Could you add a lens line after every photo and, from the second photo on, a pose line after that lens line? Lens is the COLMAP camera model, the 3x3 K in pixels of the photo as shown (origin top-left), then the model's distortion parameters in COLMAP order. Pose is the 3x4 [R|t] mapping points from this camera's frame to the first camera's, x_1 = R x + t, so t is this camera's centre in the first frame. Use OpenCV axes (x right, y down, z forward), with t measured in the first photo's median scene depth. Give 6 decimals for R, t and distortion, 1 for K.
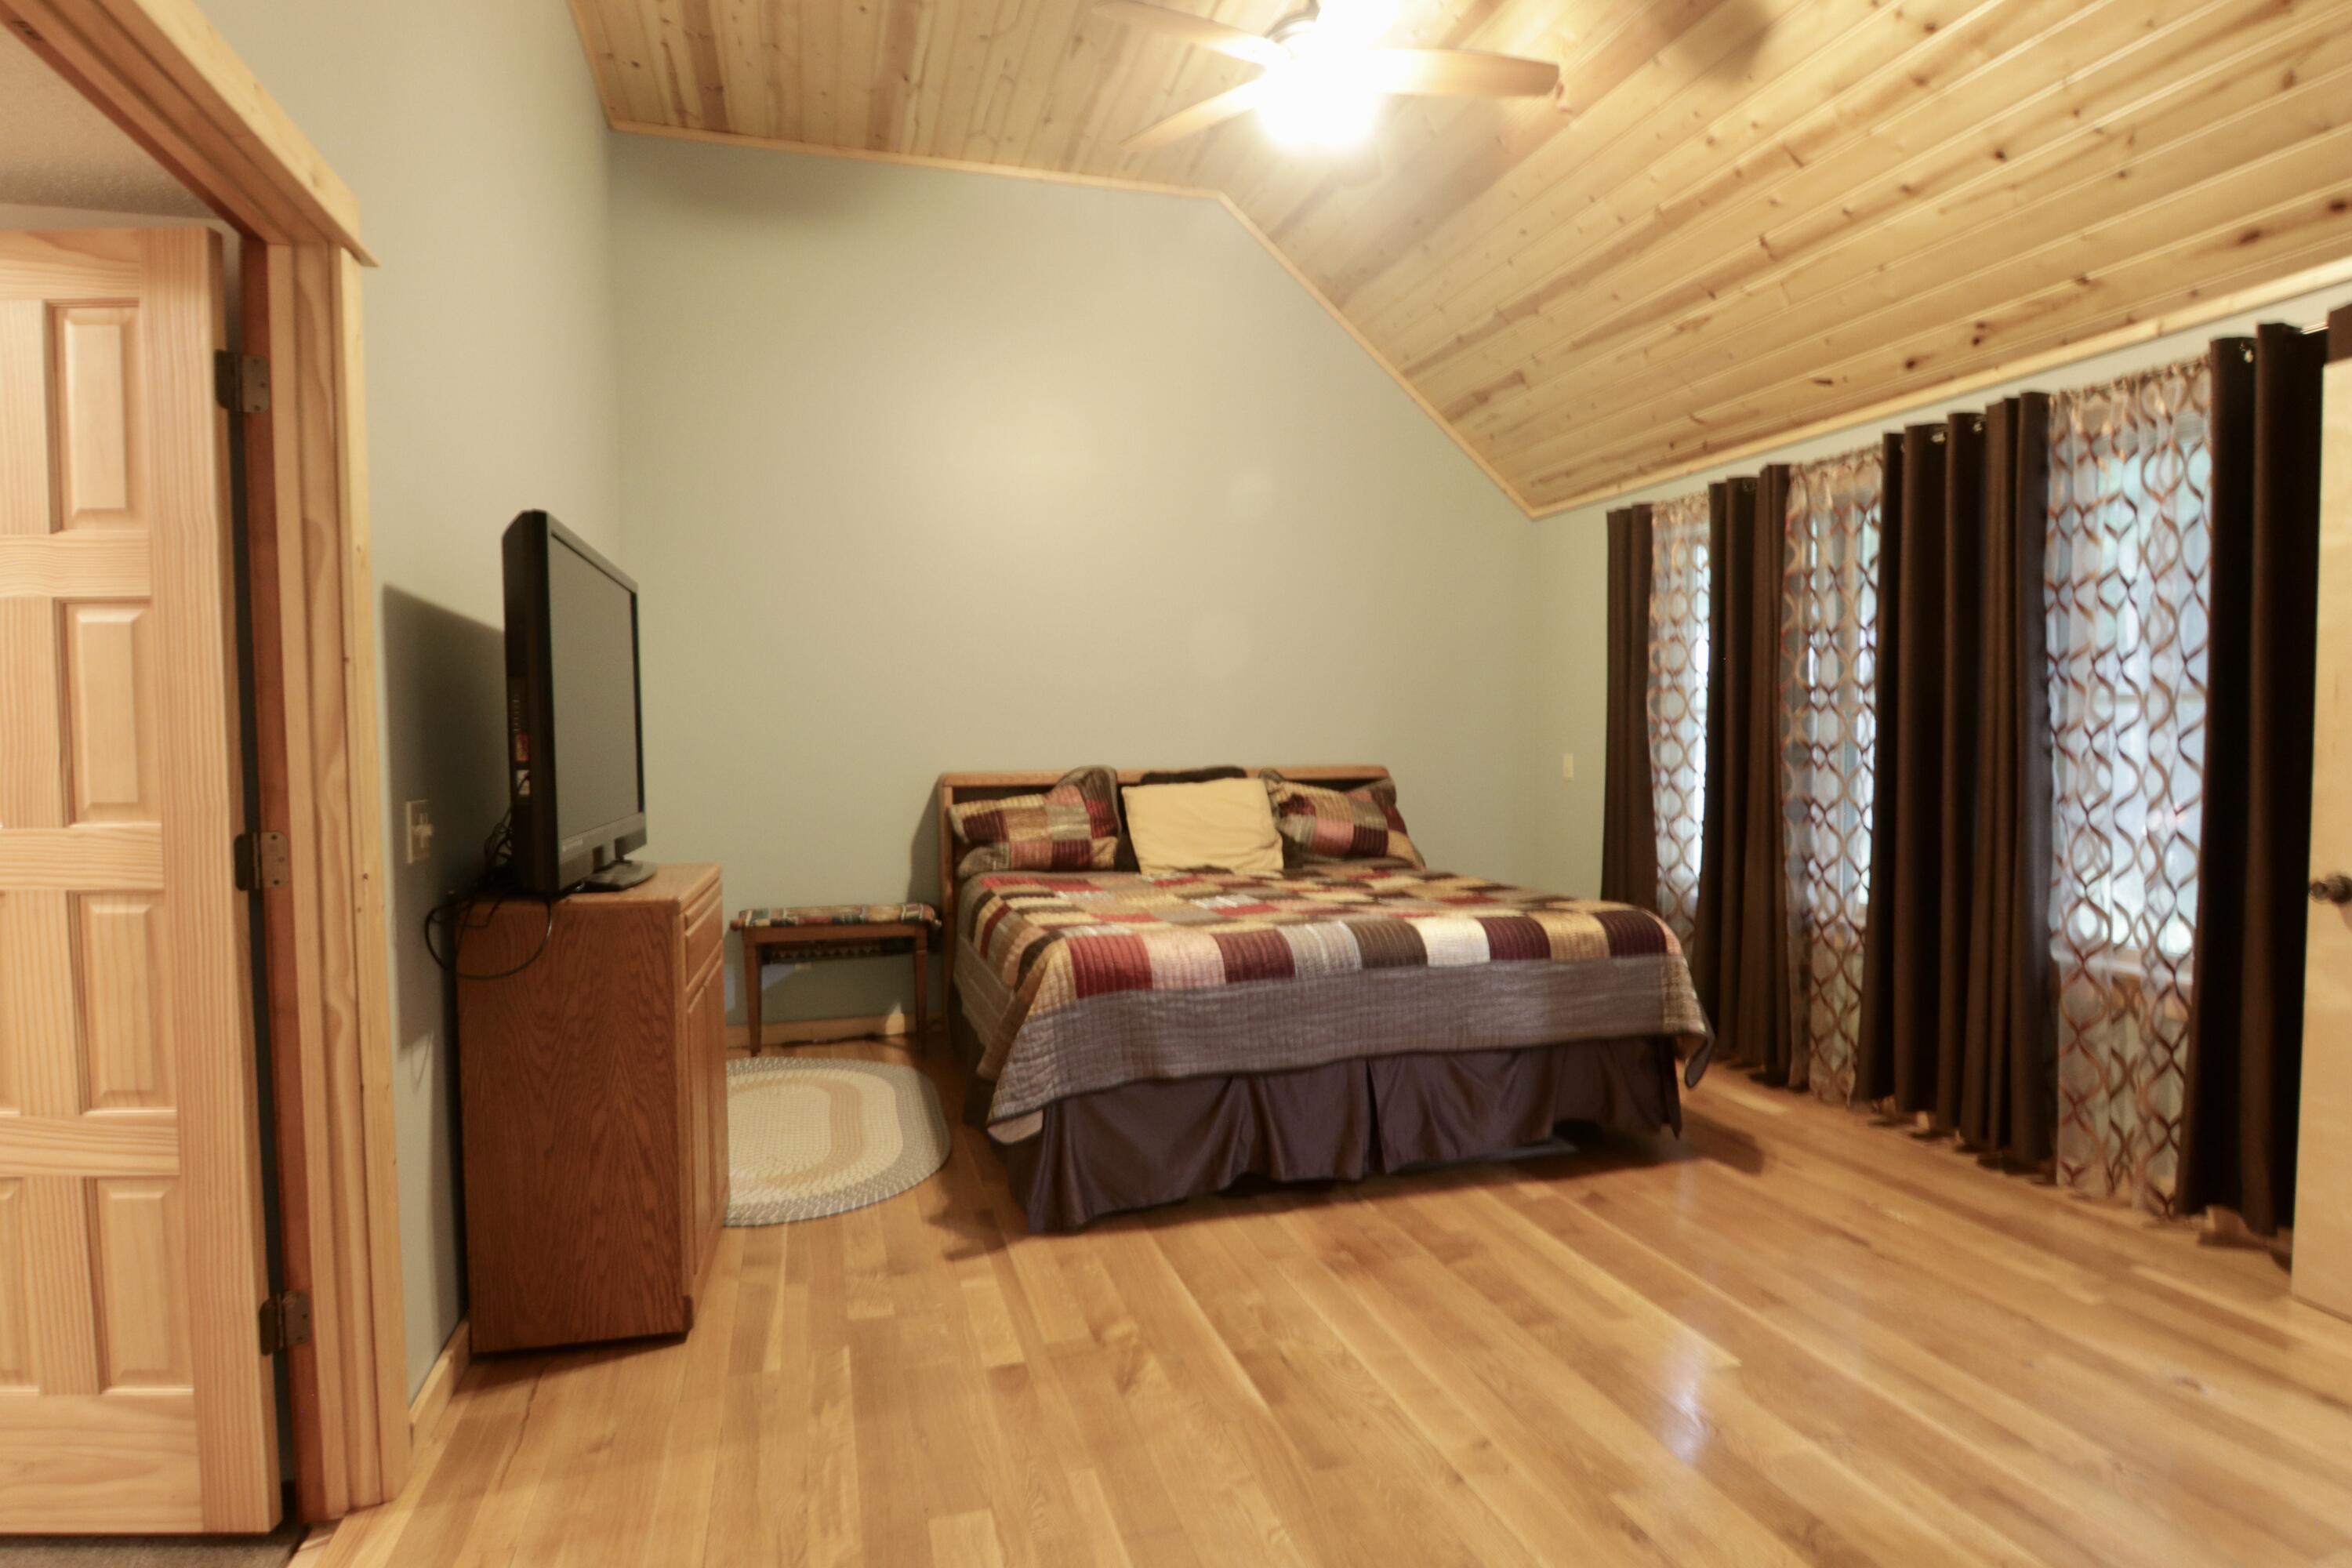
lens RADIAL K [[1268.9, 0, 1184.0], [0, 1268.9, 787.4], [0, 0, 1]] dist [-0.001993, -0.016484]
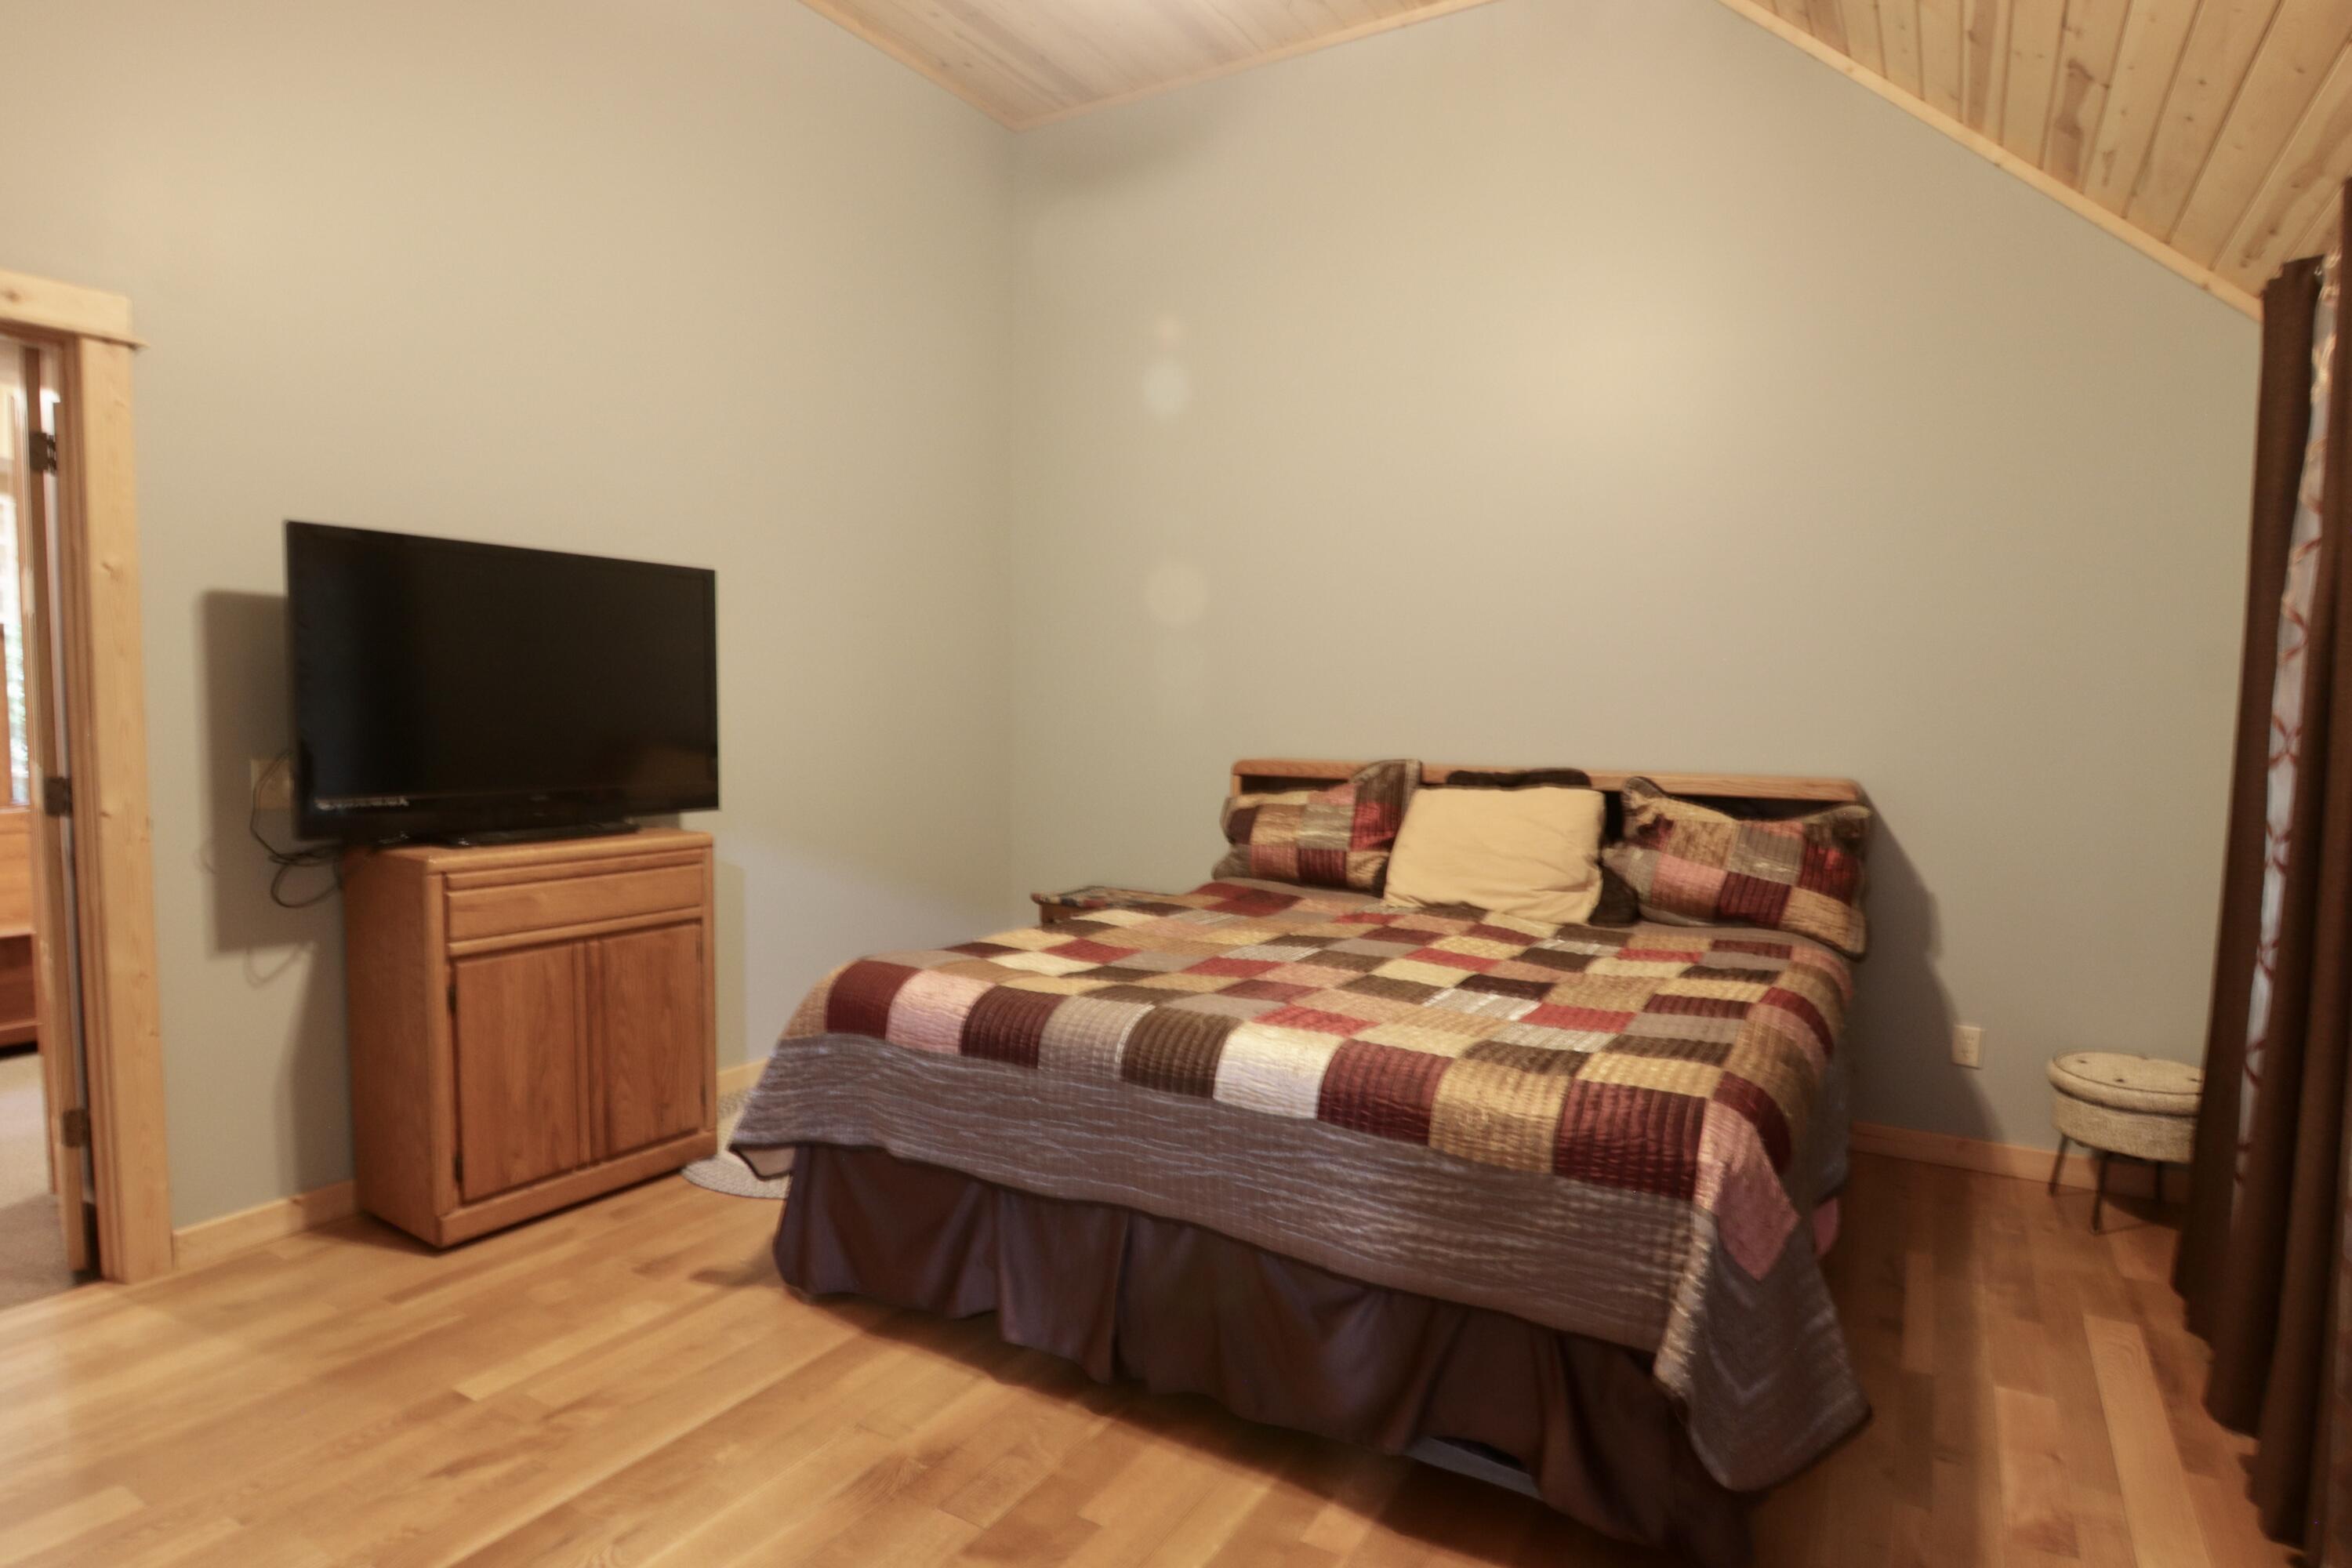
lens RADIAL K [[1268.9, 0, 1173.4], [0, 1268.9, 787.0], [0, 0, 1]] dist [-0.001993, -0.016484]
pose [[0.672045, 0.068391, -0.737345, 0.634237], [-0.049578, 0.997647, 0.047348, -0.044705], [0.738848, 0.004736, 0.673855, 0.555336]]
